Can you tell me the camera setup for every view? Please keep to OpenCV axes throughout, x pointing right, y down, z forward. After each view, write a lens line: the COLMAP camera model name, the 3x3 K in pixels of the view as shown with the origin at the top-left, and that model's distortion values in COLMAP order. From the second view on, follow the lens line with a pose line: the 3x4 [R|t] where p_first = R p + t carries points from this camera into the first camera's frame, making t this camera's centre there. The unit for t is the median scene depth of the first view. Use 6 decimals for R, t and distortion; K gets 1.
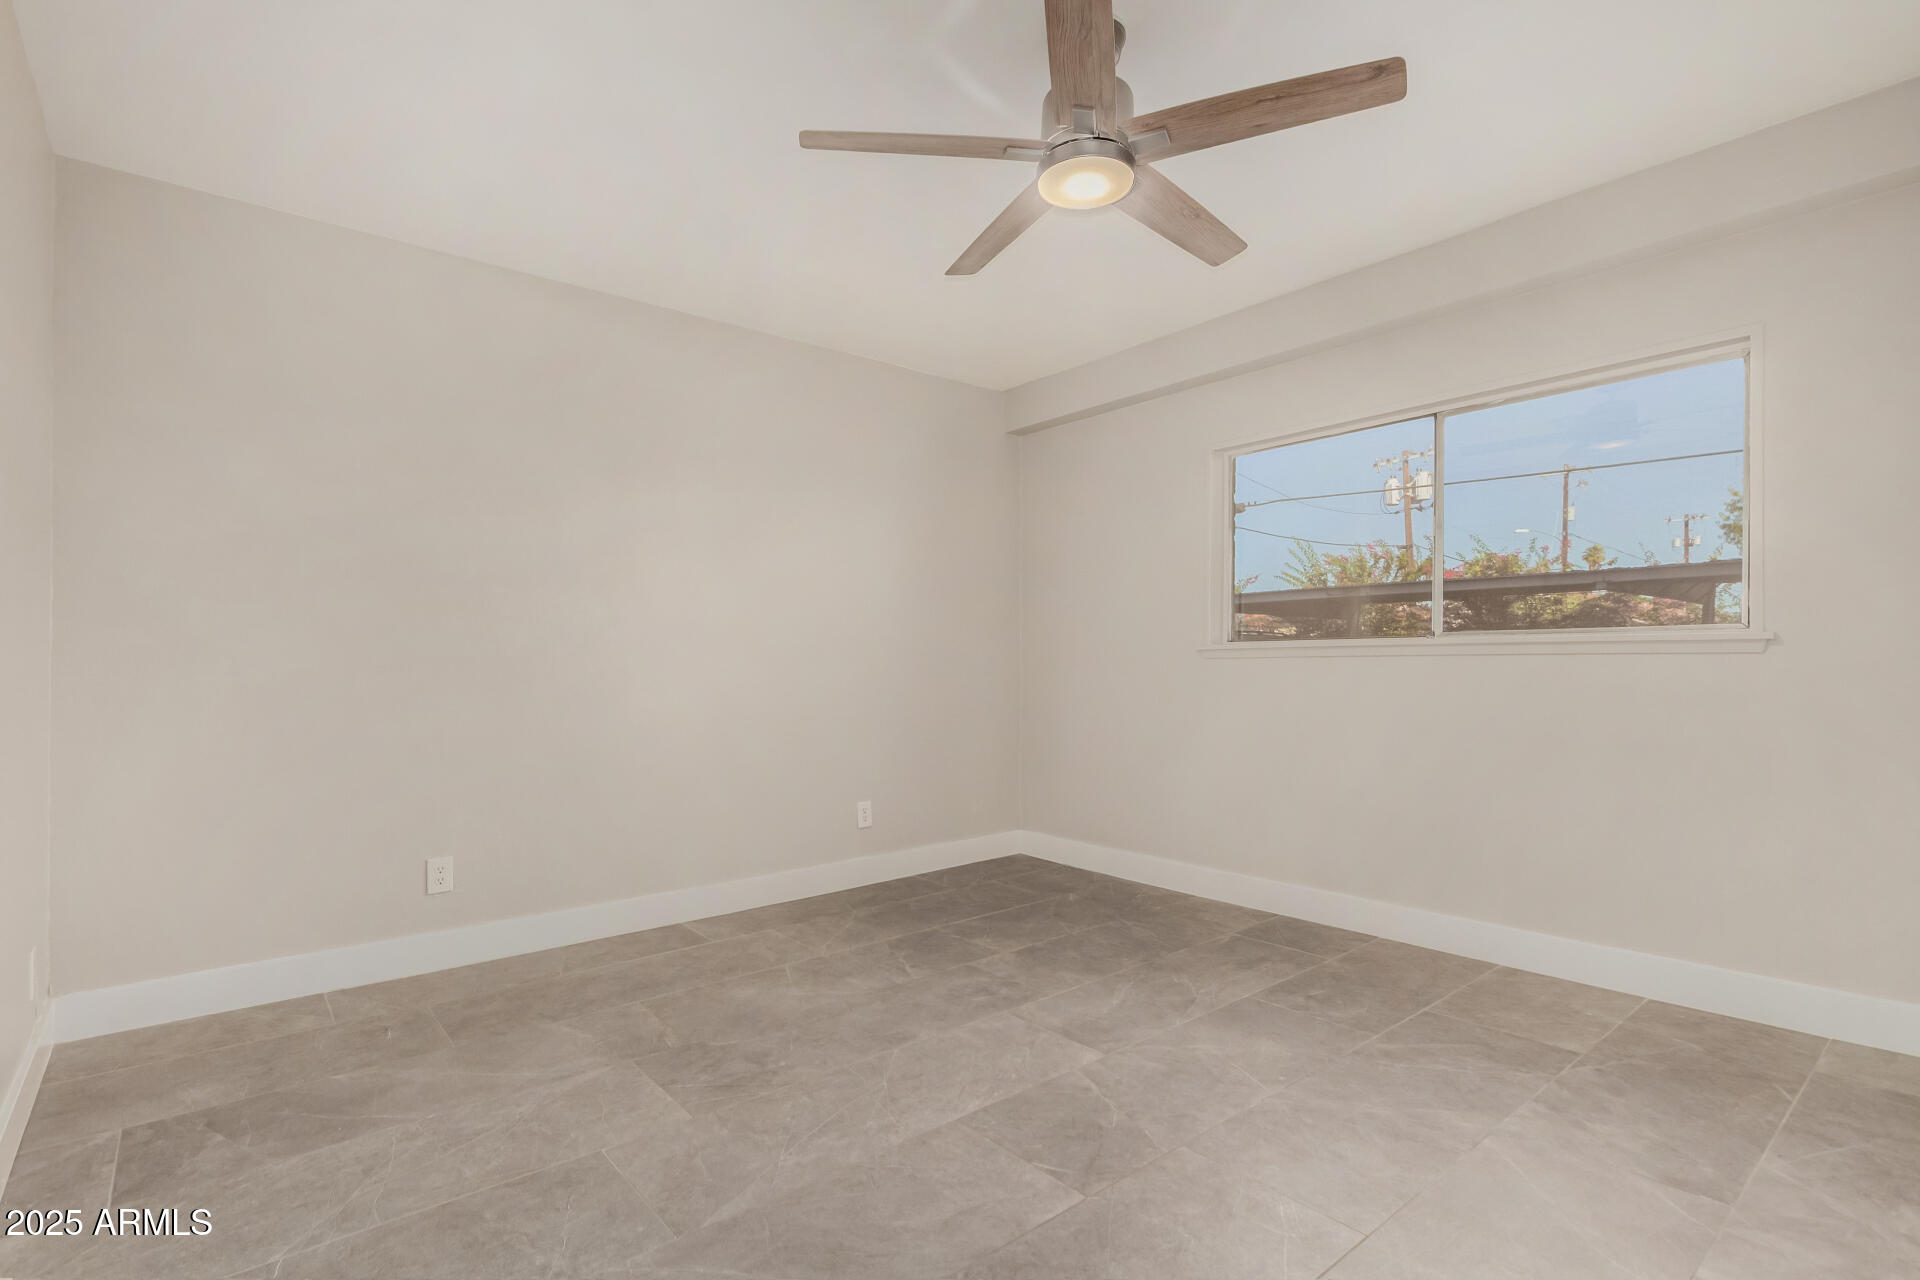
lens RADIAL K [[906.9, 0, 958.4], [0, 906.9, 652.2], [0, 0, 1]] dist [0.000189, 0.000021]
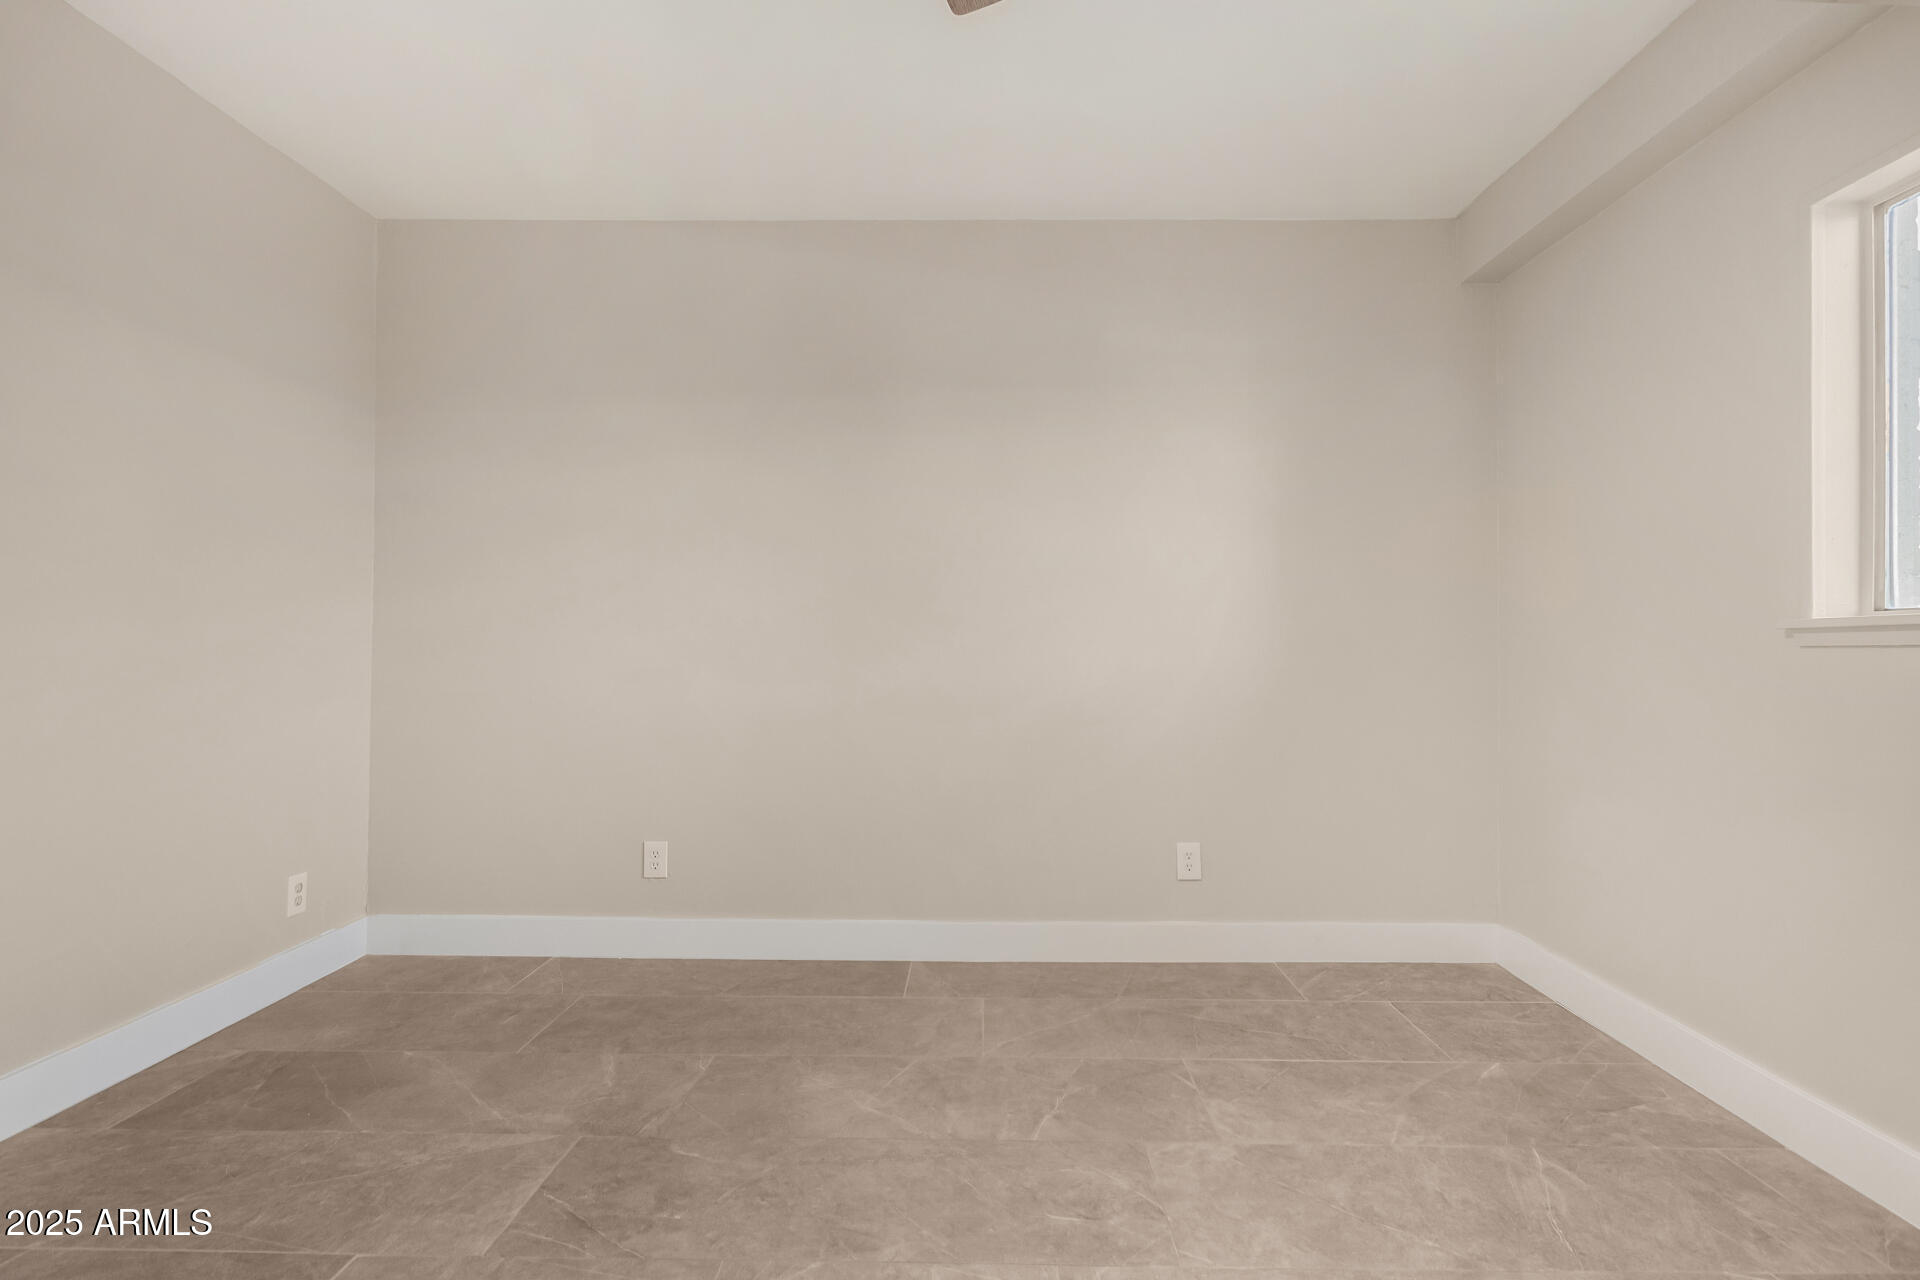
lens RADIAL K [[952.5, 0, 964.0], [0, 952.5, 615.7], [0, 0, 1]] dist [0.004783, -0.000445]
pose [[0.759387, -0.008674, -0.650582, 0.345413], [-0.005220, 0.999798, -0.019422, 0.003398], [0.650619, 0.018145, 0.759188, 0.438166]]
